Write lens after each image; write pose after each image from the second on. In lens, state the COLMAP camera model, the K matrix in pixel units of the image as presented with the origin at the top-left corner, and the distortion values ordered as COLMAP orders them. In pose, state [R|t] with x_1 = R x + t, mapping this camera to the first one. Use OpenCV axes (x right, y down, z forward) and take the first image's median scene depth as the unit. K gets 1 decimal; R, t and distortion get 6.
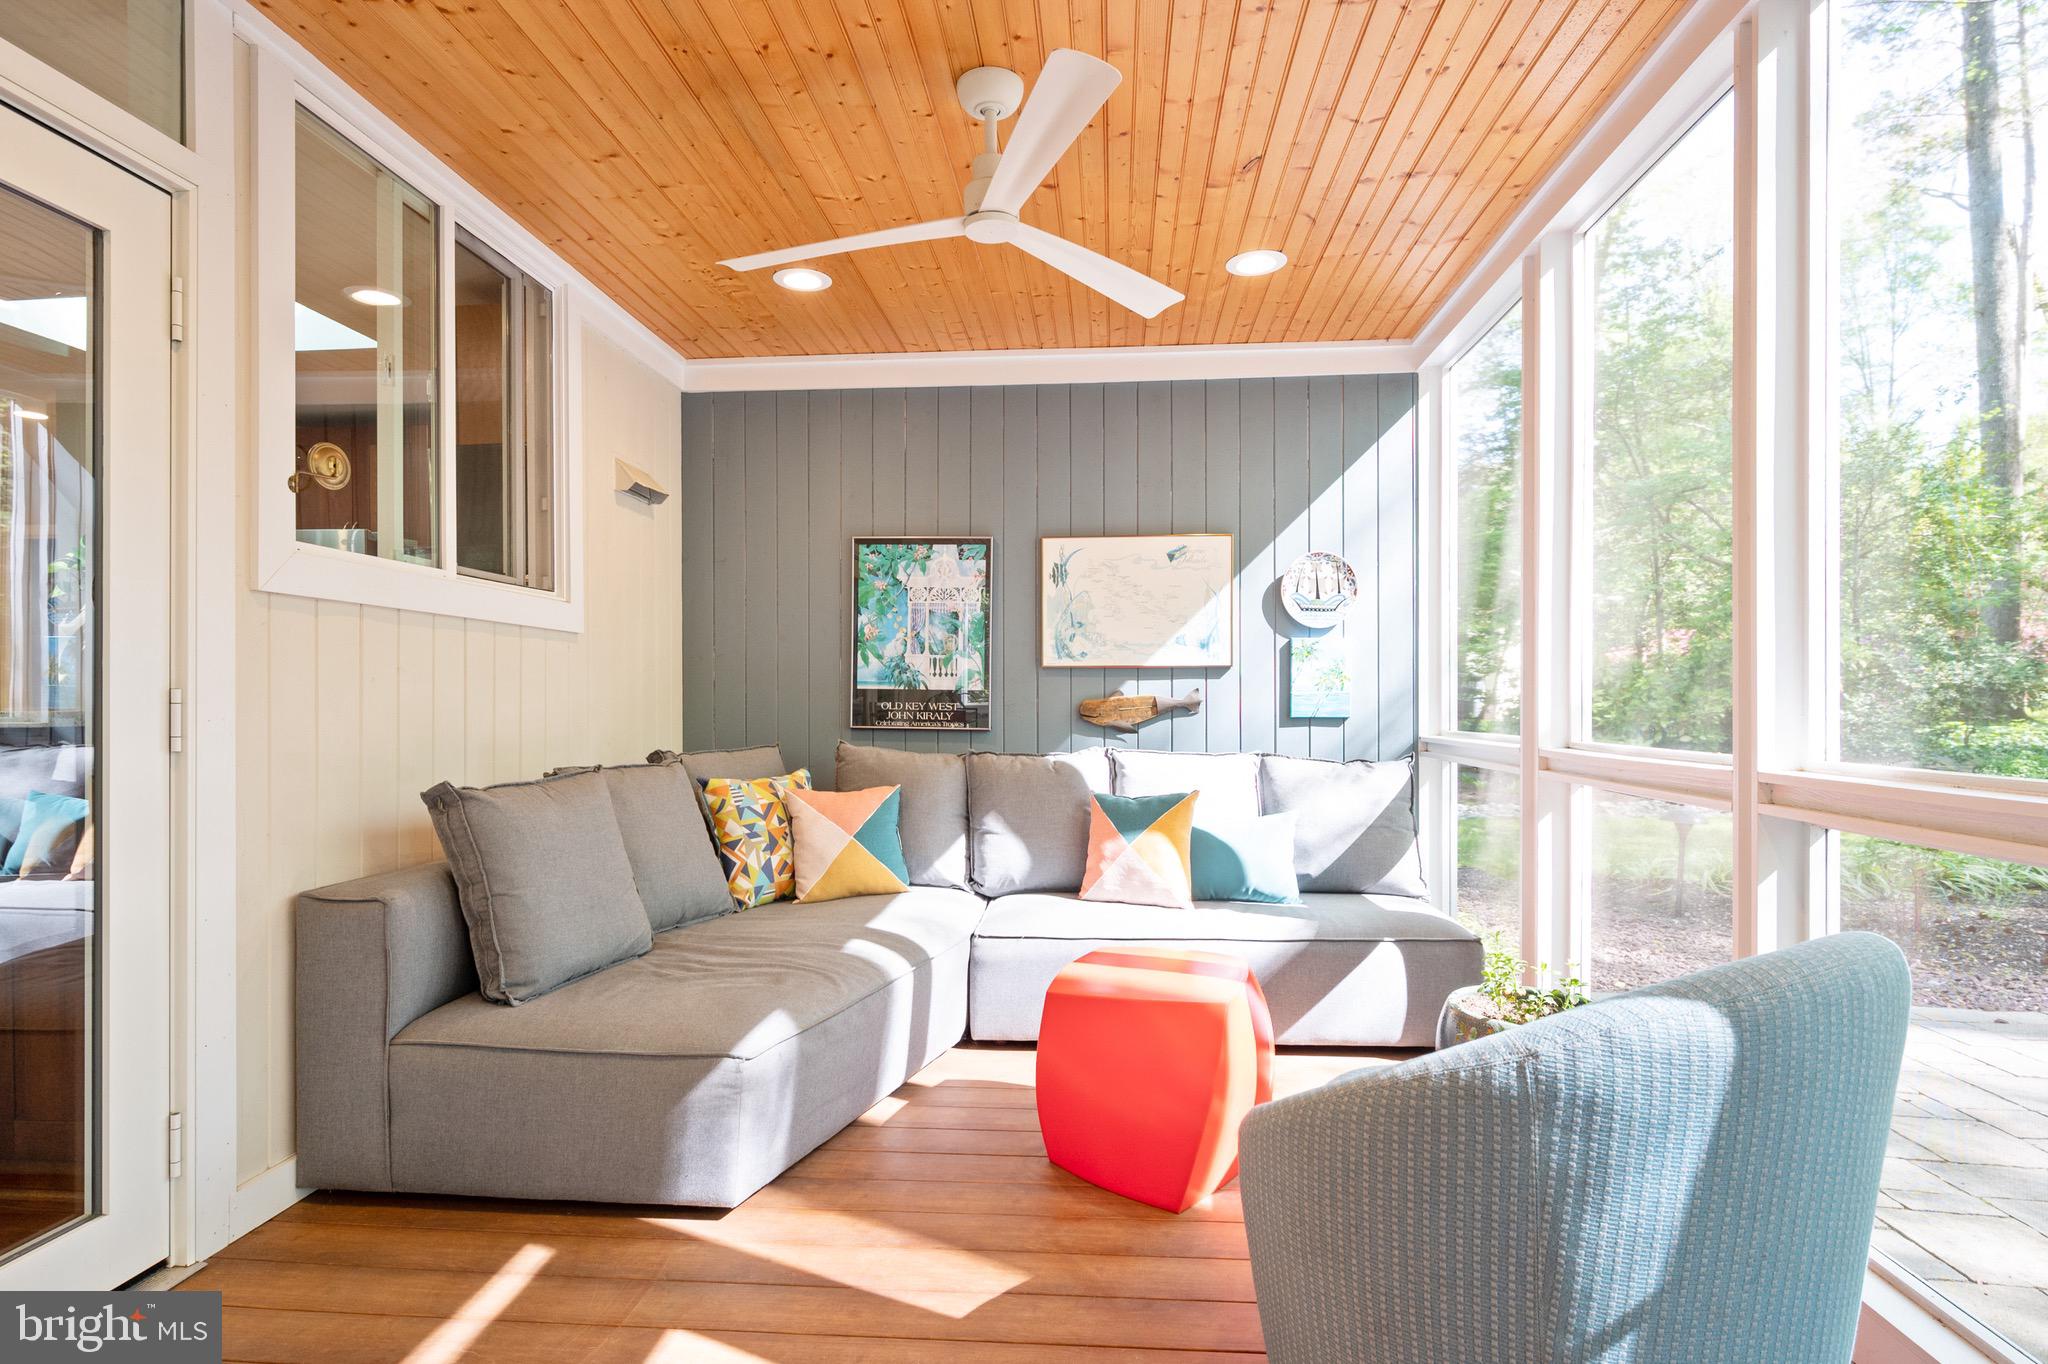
lens RADIAL K [[1025.2, 0, 1025.9], [0, 1025.2, 707.9], [0, 0, 1]] dist [-0.002157, -0.000256]
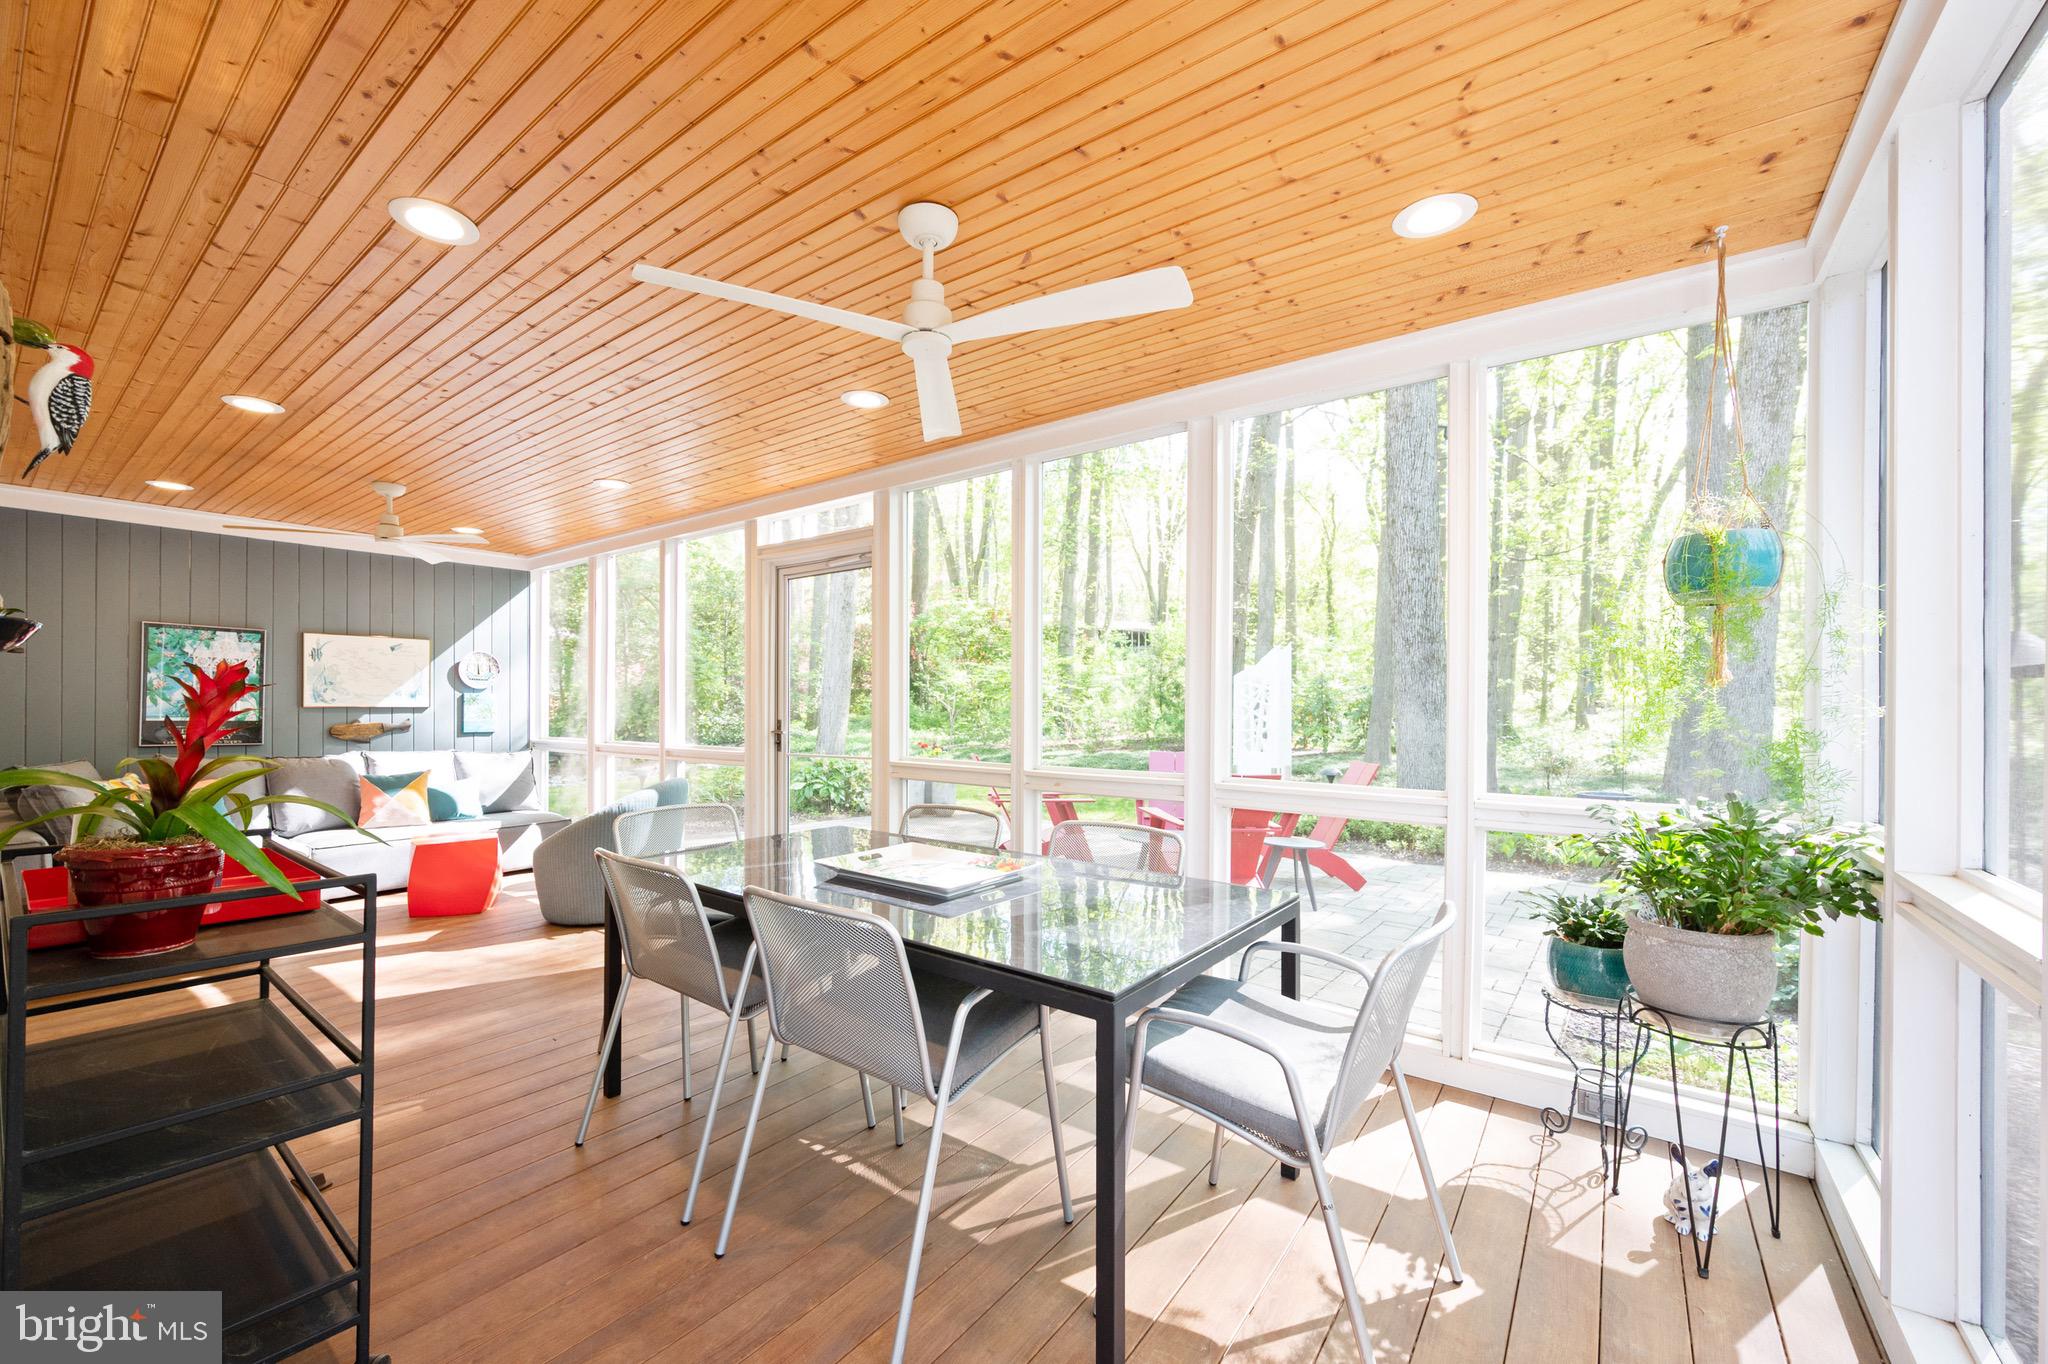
lens RADIAL K [[806.9, 0, 1018.7], [0, 806.9, 701.9], [0, 0, 1]] dist [-0.001647, -0.000375]
pose [[0.528371, 0.006760, 0.848986, -0.521345], [0.001319, 0.999961, -0.008784, -0.036060], [-0.849012, 0.005761, 0.528342, -0.780415]]
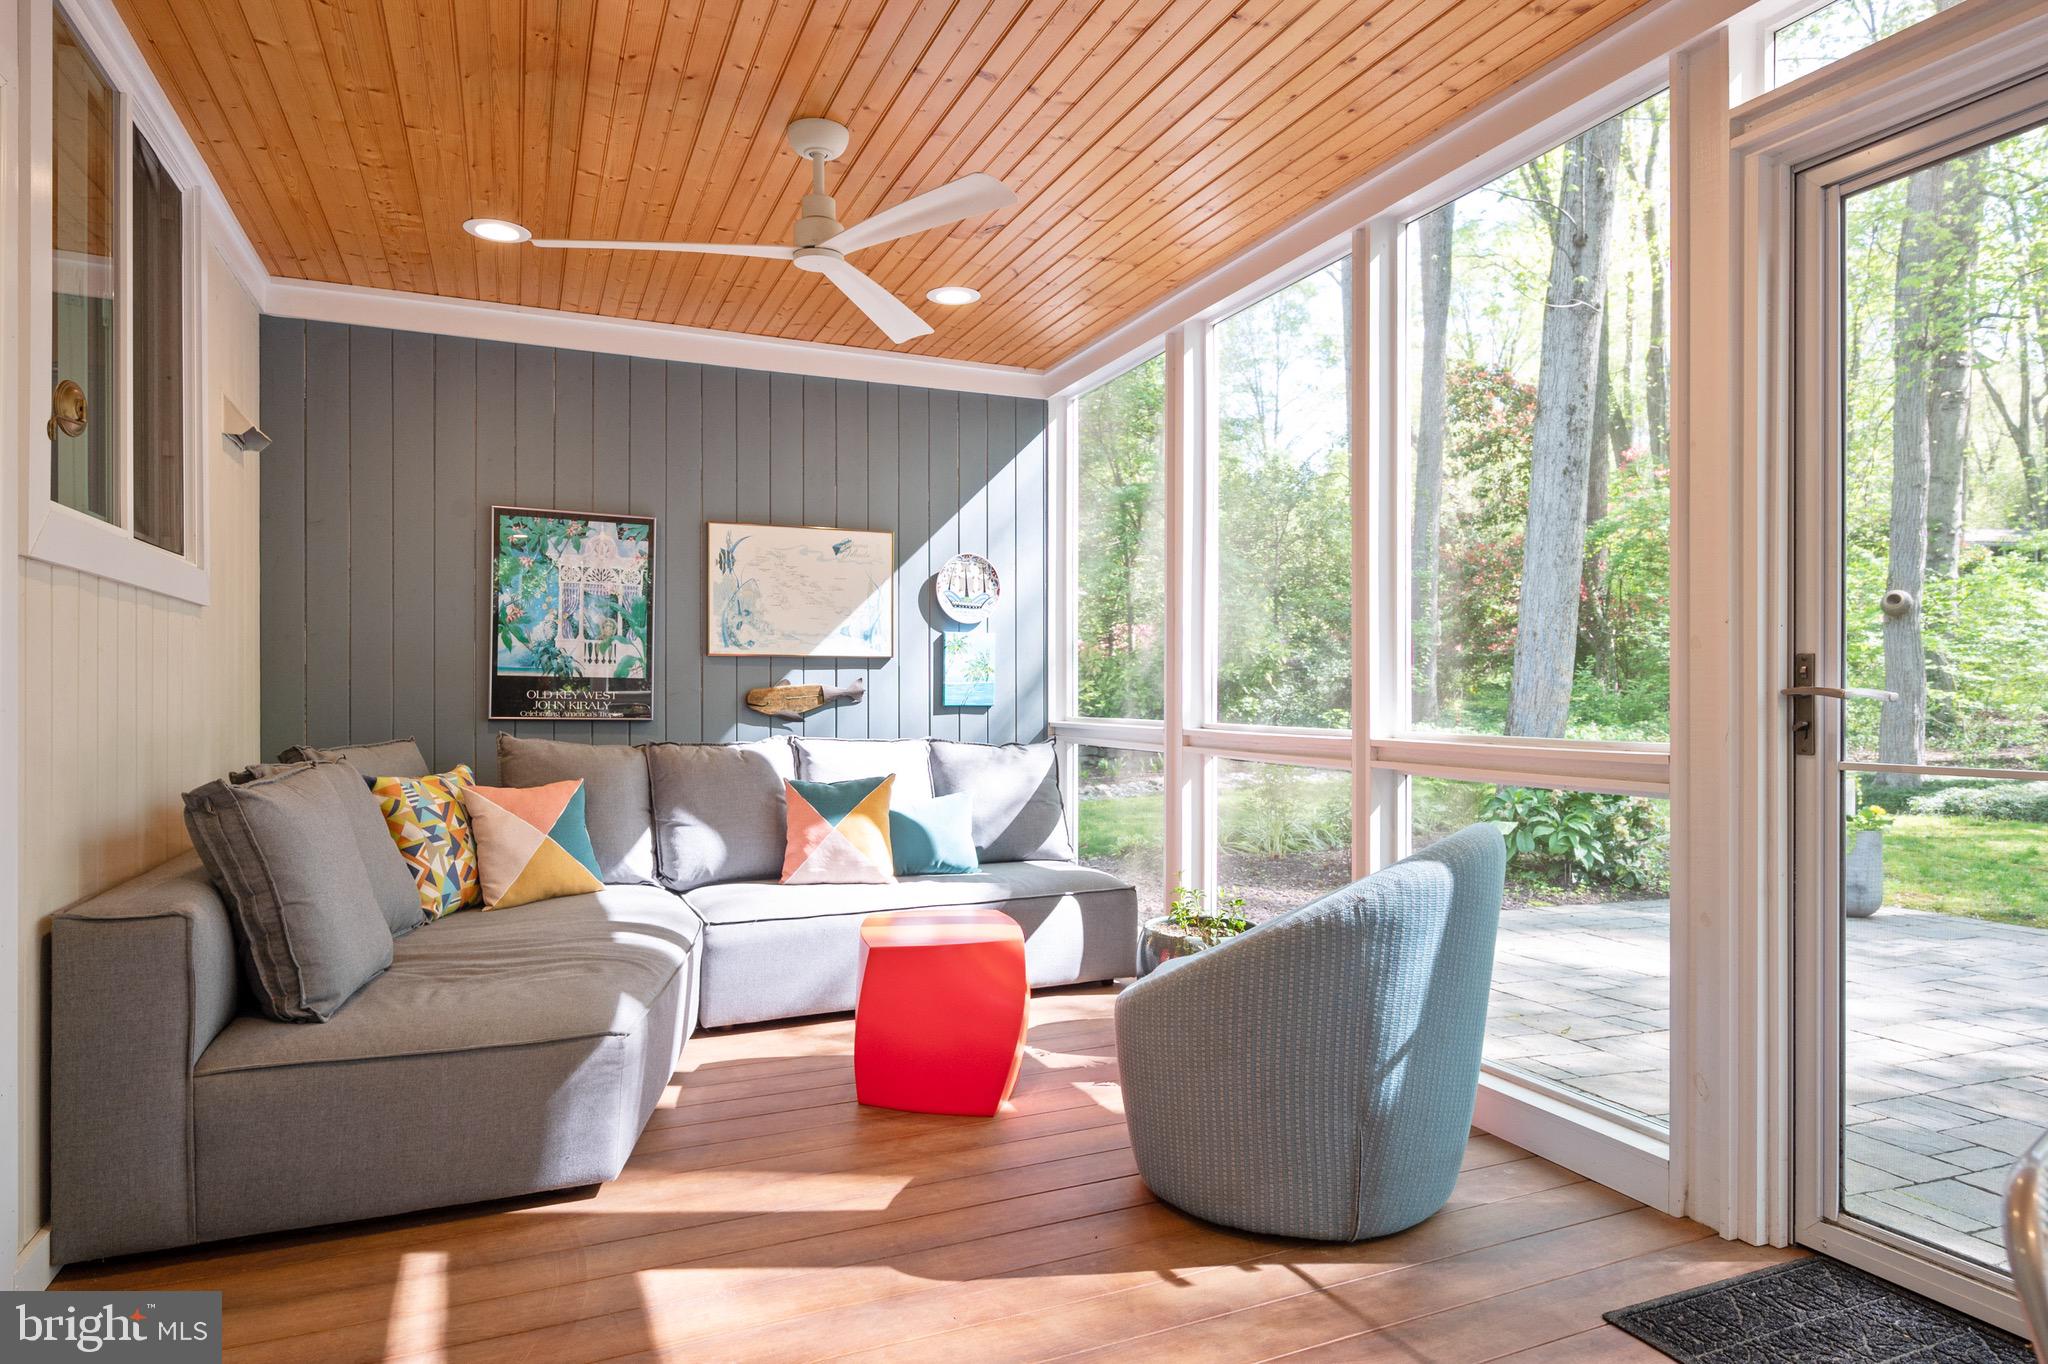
lens RADIAL K [[1166.8, 0, 1019.5], [0, 1166.8, 693.7], [0, 0, 1]] dist [-0.004613, 0.000247]
pose [[0.881930, 0.001572, 0.471377, -0.254498], [0.000200, 0.999993, -0.003708, 0.001249], [-0.471380, 0.003364, 0.881924, -0.120809]]
